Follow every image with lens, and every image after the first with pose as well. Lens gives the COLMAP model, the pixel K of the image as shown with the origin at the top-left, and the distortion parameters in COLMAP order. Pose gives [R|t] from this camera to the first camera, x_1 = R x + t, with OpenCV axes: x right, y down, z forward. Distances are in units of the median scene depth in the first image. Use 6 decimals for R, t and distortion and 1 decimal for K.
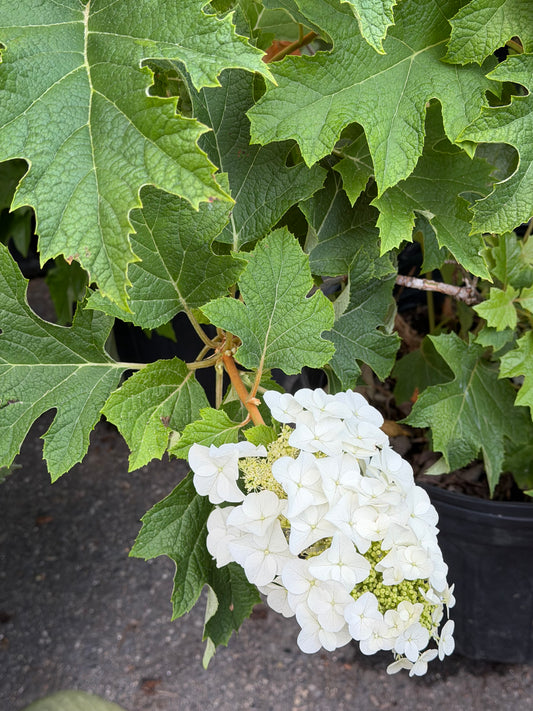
lens RADIAL K [[1067.2, 0, 266.5], [0, 1067.2, 355.5], [0, 0, 1]] dist [0.125039, 0.046402]
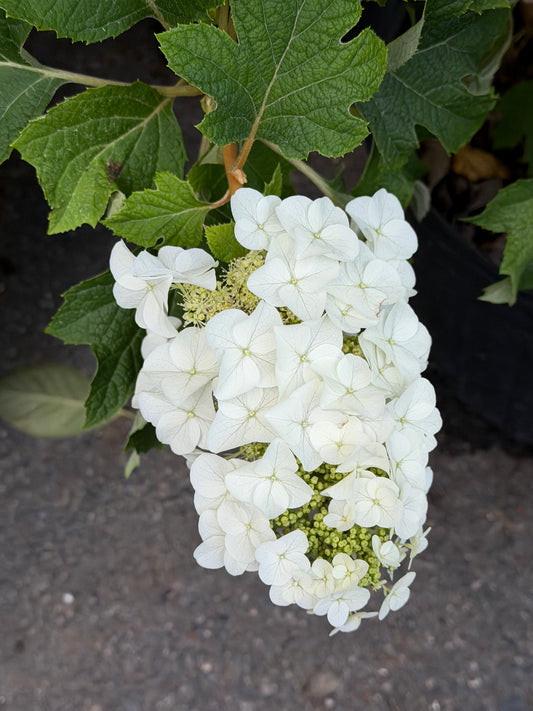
lens RADIAL K [[1067.2, 0, 266.5], [0, 1067.2, 355.5], [0, 0, 1]] dist [0.125039, 0.046402]
pose [[0.966673, 0.241271, -0.085620, 0.091745], [-0.183594, 0.886395, 0.424967, -0.148932], [0.178425, -0.395085, 0.901150, 0.352723]]
